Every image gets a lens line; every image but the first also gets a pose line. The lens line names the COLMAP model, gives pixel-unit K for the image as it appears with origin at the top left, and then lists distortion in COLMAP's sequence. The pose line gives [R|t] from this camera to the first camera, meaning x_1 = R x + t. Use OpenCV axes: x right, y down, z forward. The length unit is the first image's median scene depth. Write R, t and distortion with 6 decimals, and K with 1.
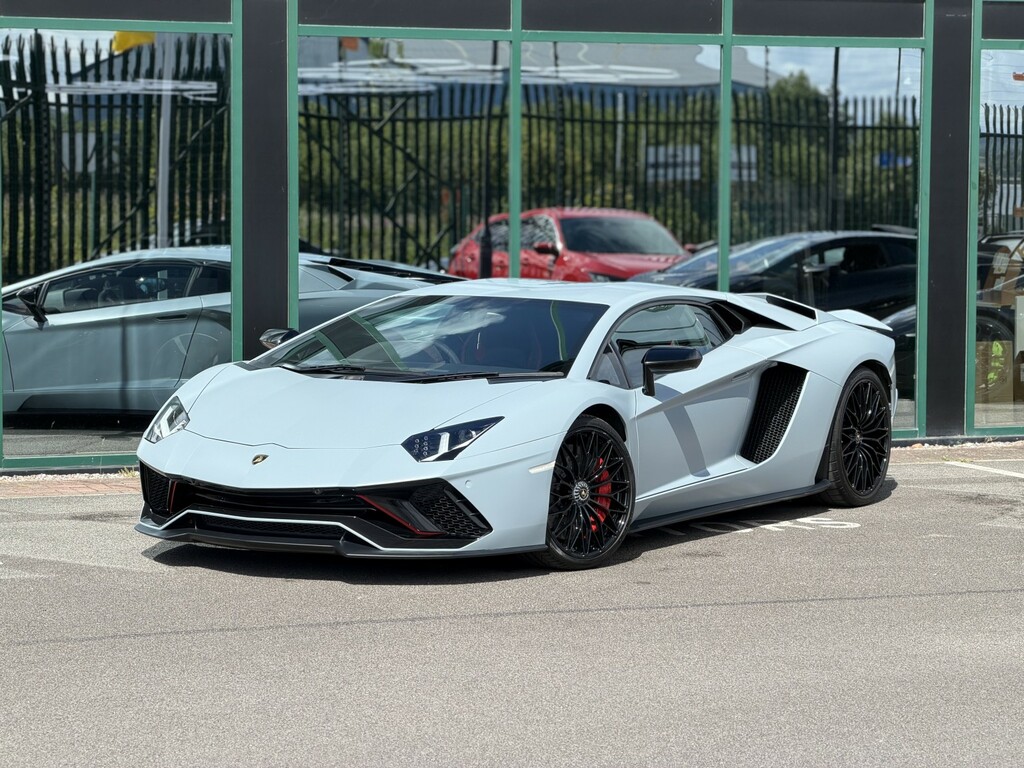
lens RADIAL K [[3111.2, 0, 492.9], [0, 3111.2, 387.3], [0, 0, 1]] dist [0.270556, -0.582431]
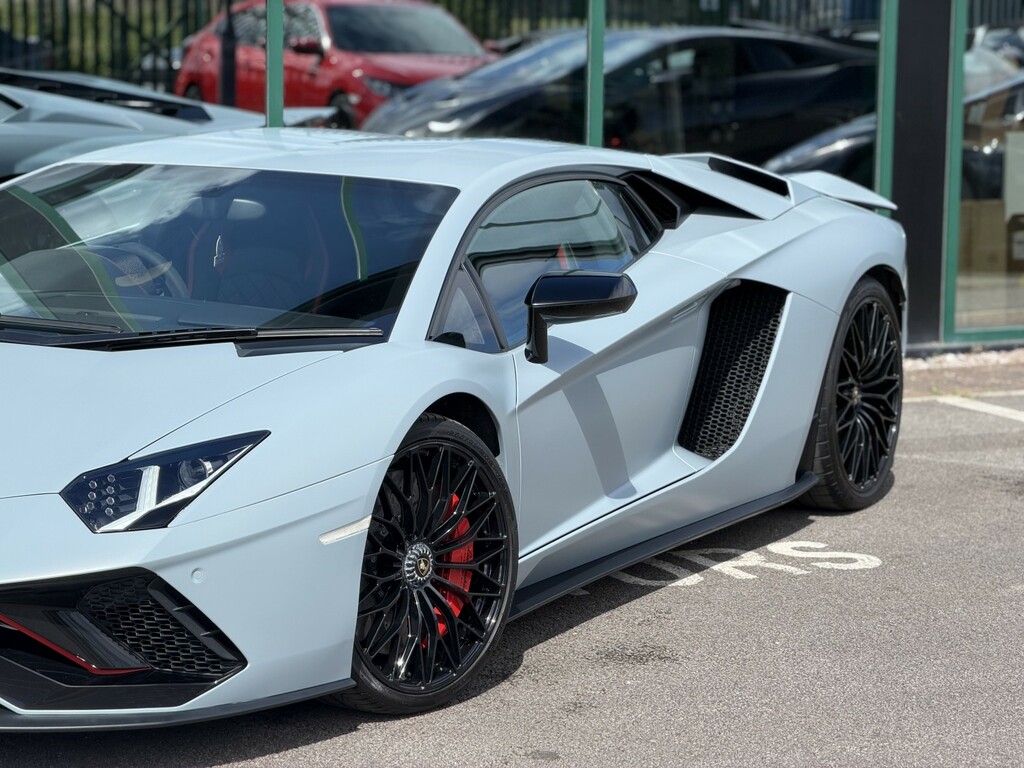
lens RADIAL K [[3111.2, 0, 492.9], [0, 3111.2, 387.3], [0, 0, 1]] dist [0.270556, -0.582431]
pose [[0.996617, -0.003460, 0.082117, -0.001614], [-0.002314, 0.997536, 0.070116, -0.030326], [-0.082157, -0.070069, 0.994153, 0.460483]]
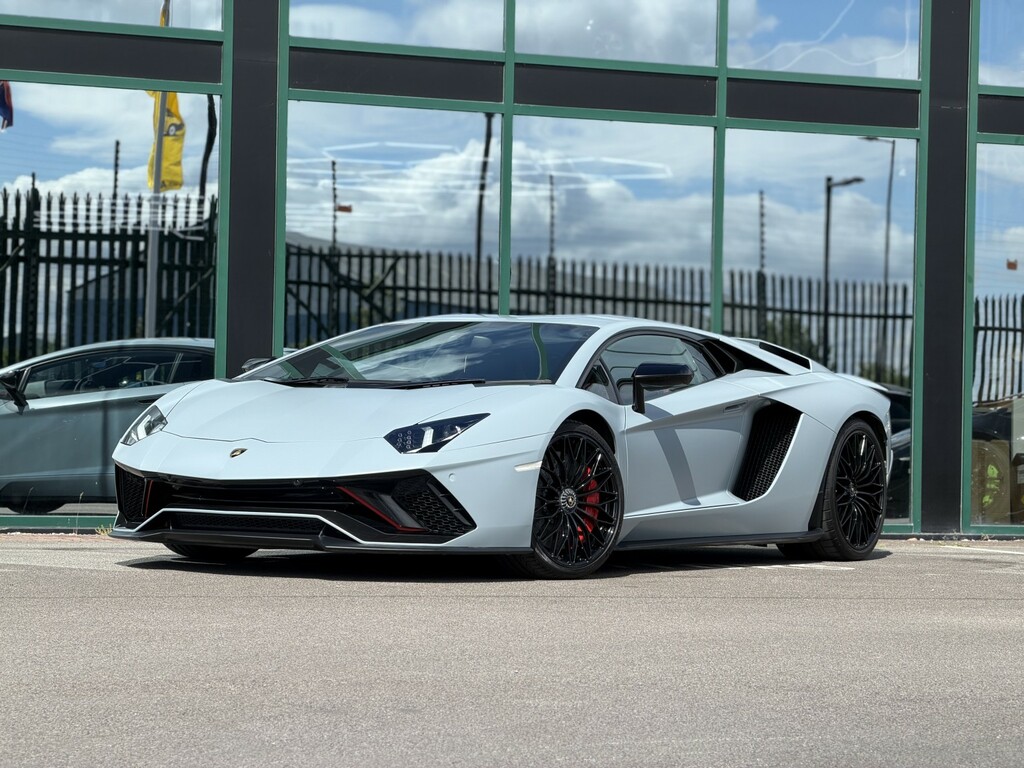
lens RADIAL K [[3111.2, 0, 492.9], [0, 3111.2, 387.3], [0, 0, 1]] dist [0.270556, -0.582431]
pose [[0.999892, 0.014519, 0.002135, 0.002098], [-0.014272, 0.995946, -0.088810, 0.080985], [-0.003416, 0.088770, 0.996046, 0.026969]]
